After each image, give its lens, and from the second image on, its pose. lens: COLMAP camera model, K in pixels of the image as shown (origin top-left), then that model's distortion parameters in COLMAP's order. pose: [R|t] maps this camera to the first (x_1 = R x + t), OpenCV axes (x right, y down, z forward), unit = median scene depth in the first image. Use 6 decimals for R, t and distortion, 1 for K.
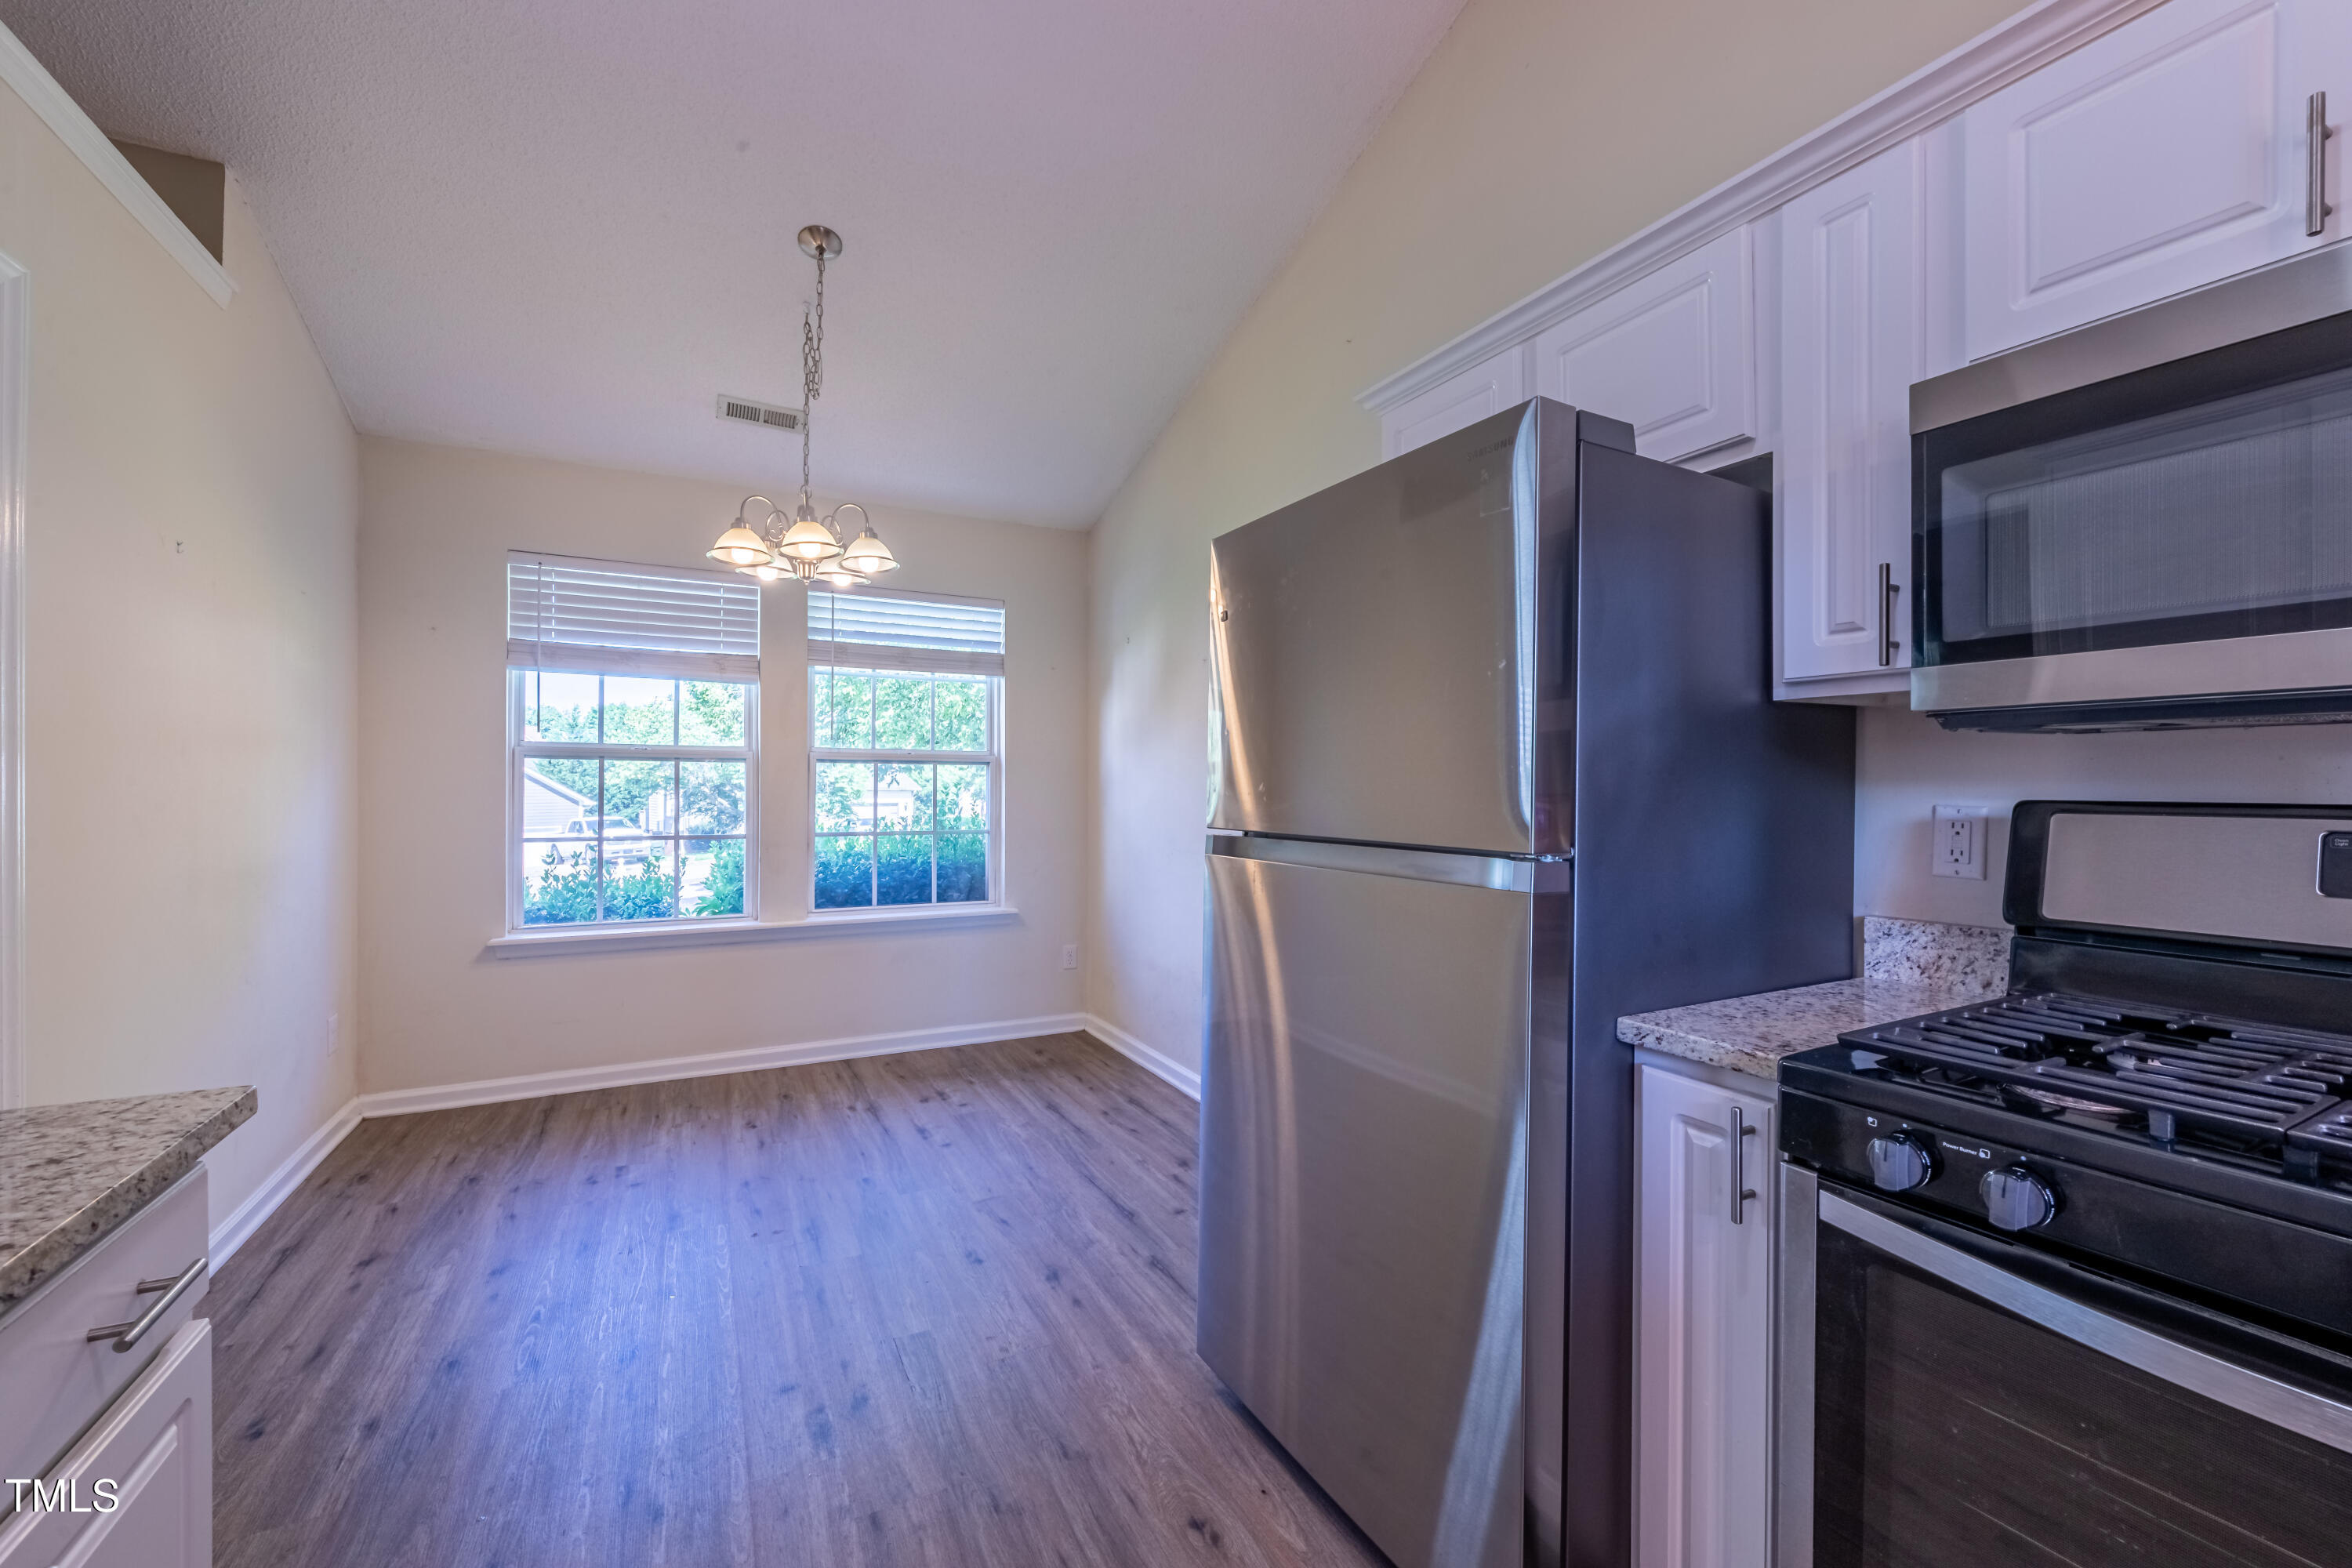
lens RADIAL K [[945.1, 0, 1178.3], [0, 945.1, 783.8], [0, 0, 1]] dist [0.003080, -0.002875]
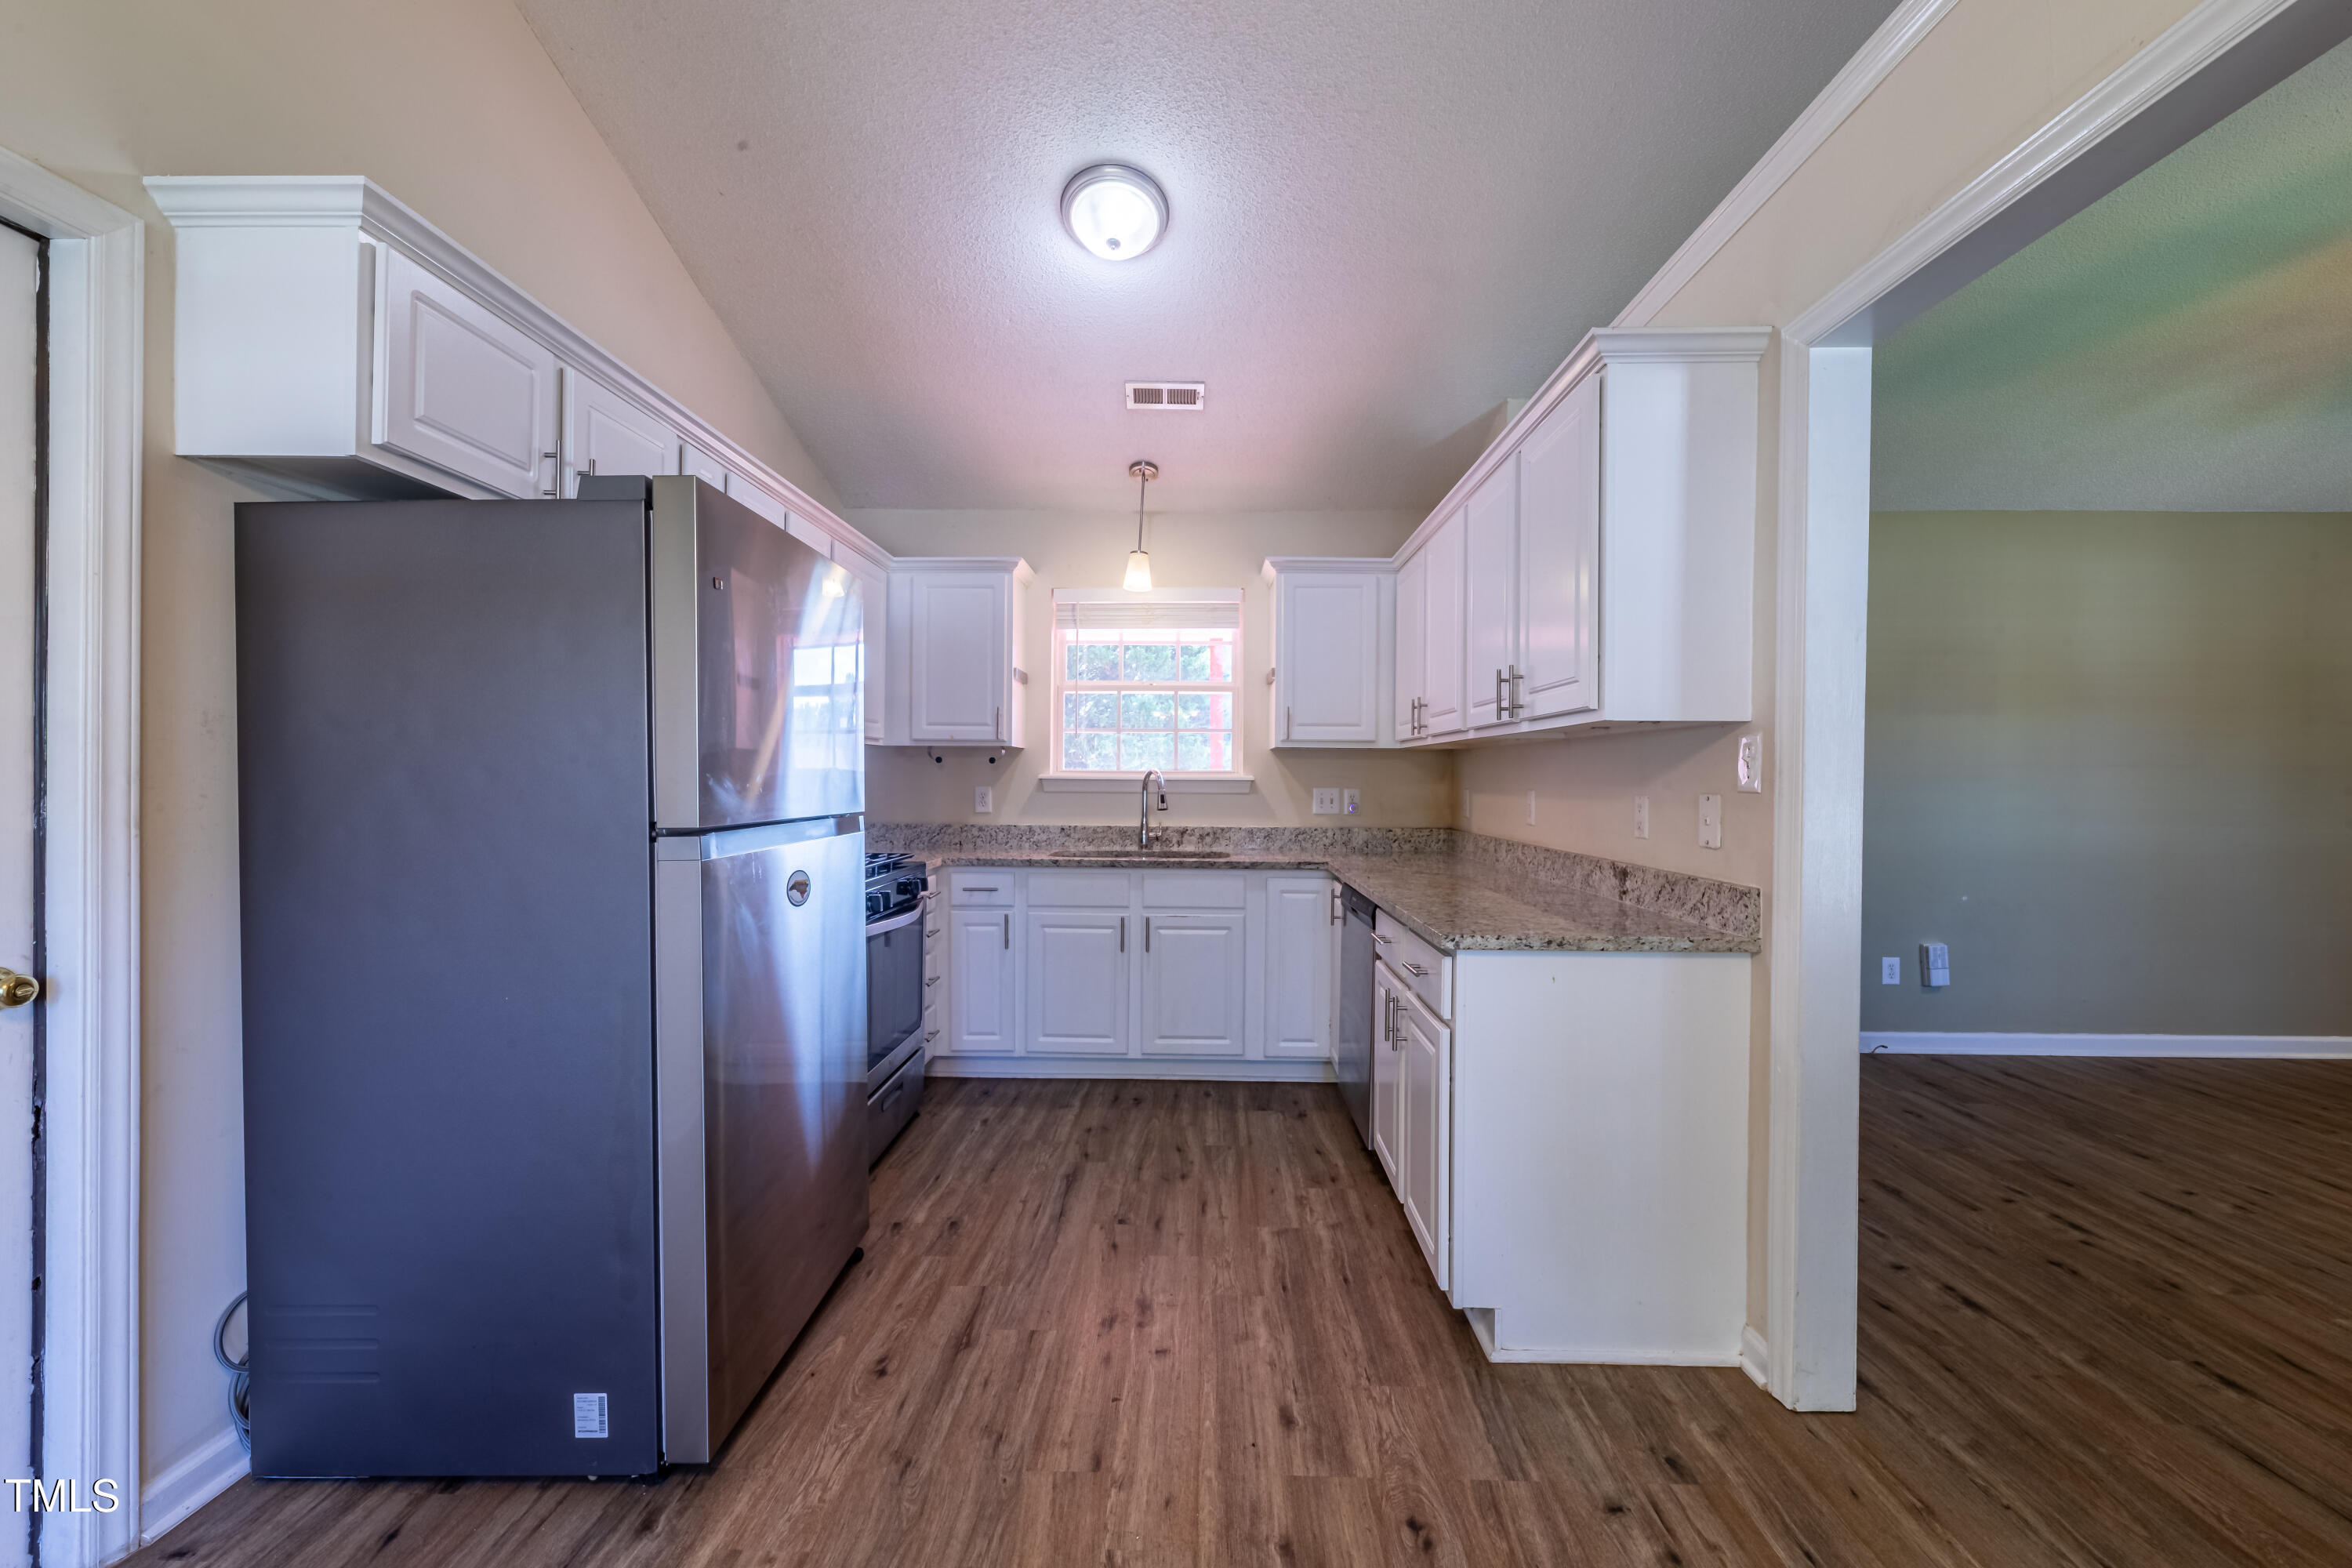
lens RADIAL K [[945.1, 0, 1180.9], [0, 945.1, 787.1], [0, 0, 1]] dist [0.003080, -0.002875]
pose [[-0.876827, -0.014274, 0.480595, -0.398572], [-0.011743, 0.999897, 0.008272, -0.001068], [-0.480663, 0.001610, -0.876904, 0.829552]]
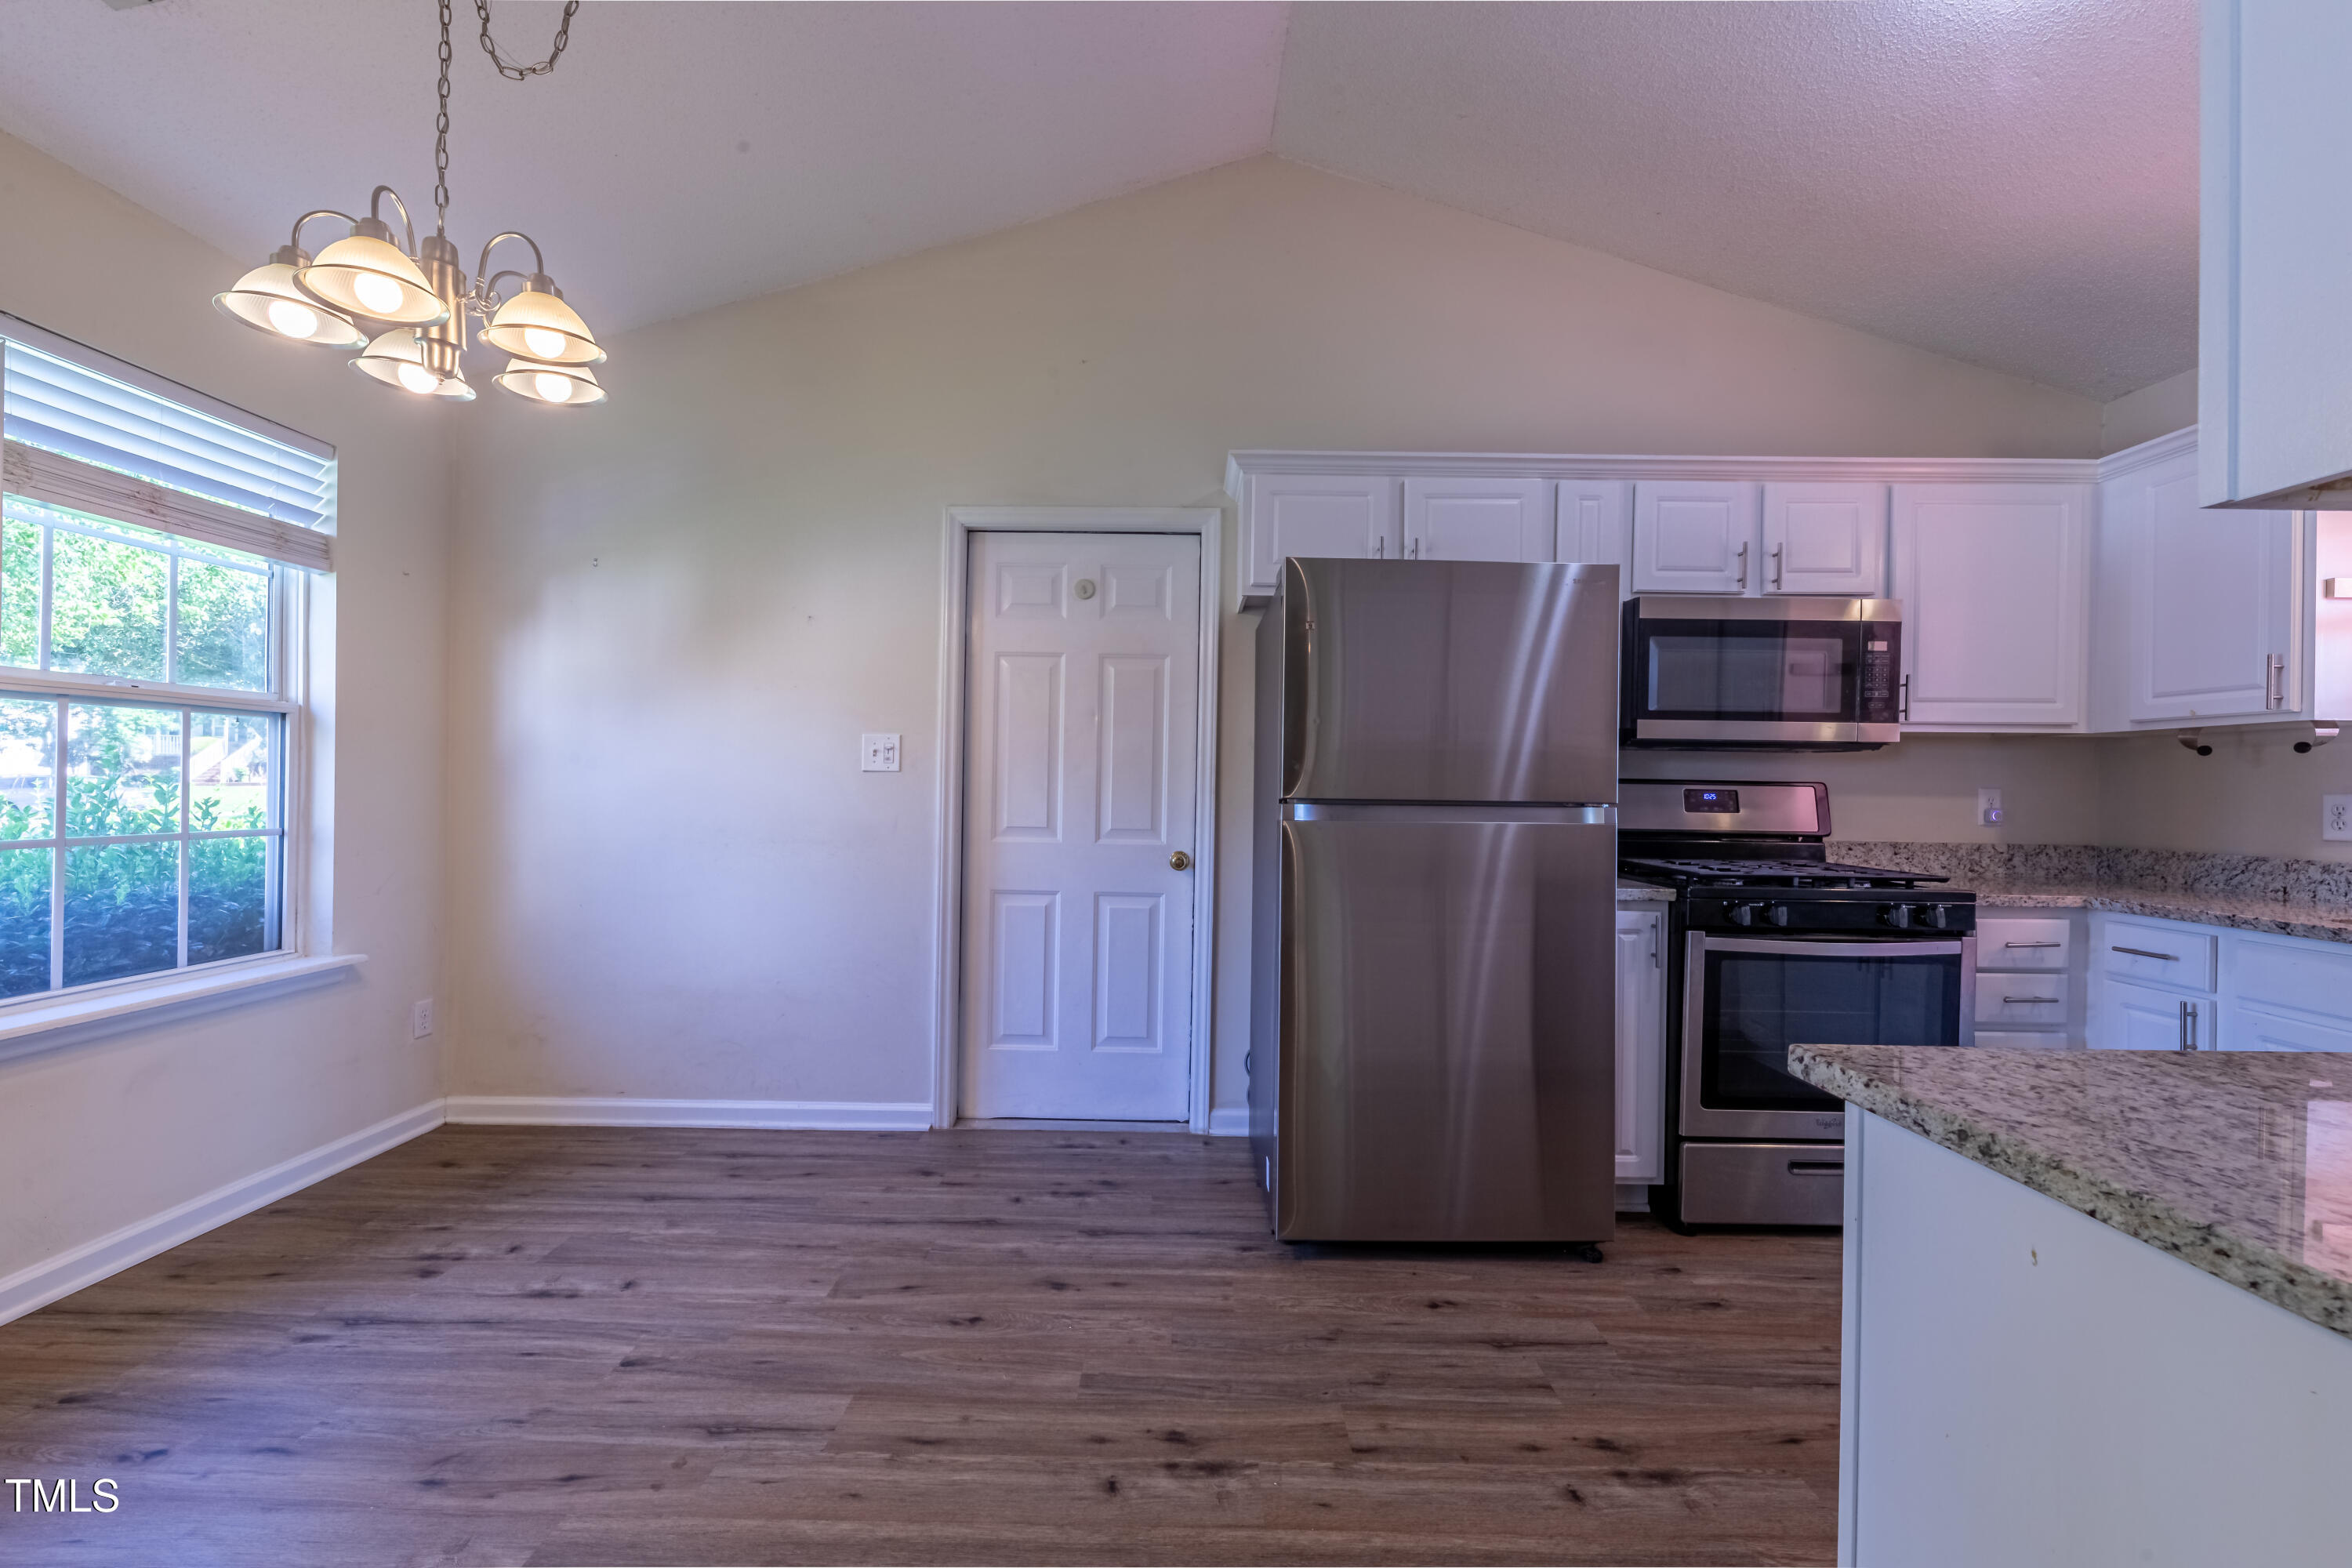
lens RADIAL K [[945.1, 0, 1181.2], [0, 945.1, 787.0], [0, 0, 1]] dist [0.003080, -0.002875]
pose [[0.465344, 0.001165, 0.885129, -0.592431], [-0.014622, 0.999873, 0.006371, 0.013783], [-0.885009, -0.015907, 0.465301, 0.305117]]
